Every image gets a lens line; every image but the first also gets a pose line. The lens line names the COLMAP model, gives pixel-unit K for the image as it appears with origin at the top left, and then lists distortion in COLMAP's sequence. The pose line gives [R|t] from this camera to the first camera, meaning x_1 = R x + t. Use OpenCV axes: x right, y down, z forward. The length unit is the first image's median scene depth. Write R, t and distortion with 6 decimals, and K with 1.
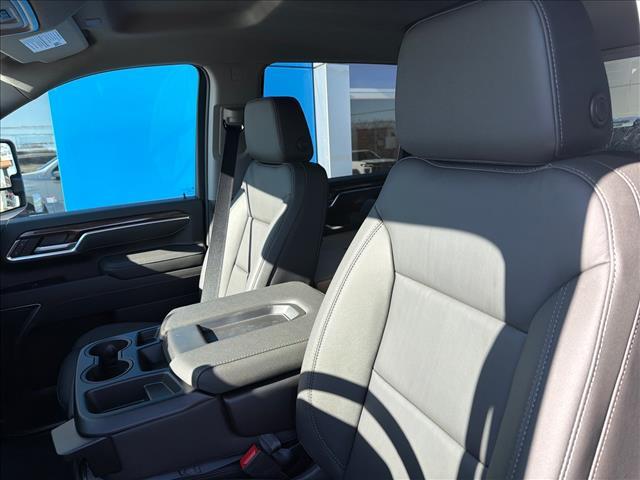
lens RADIAL K [[445.5, 0, 335.0], [0, 445.5, 239.3], [0, 0, 1]] dist [0.033267, -0.055159]
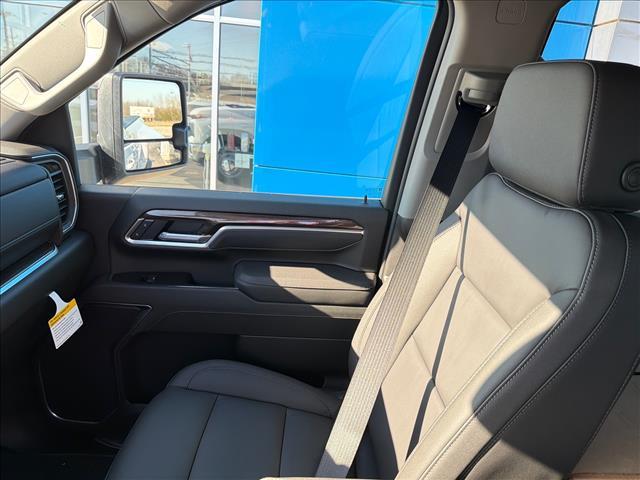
lens RADIAL K [[445.5, 0, 321.7], [0, 445.5, 241.1], [0, 0, 1]] dist [0.033267, -0.055159]
pose [[0.879096, 0.265373, -0.395939, -0.128669], [-0.230995, 0.963807, 0.133106, -0.120957], [0.416932, -0.025553, 0.908578, 0.410131]]
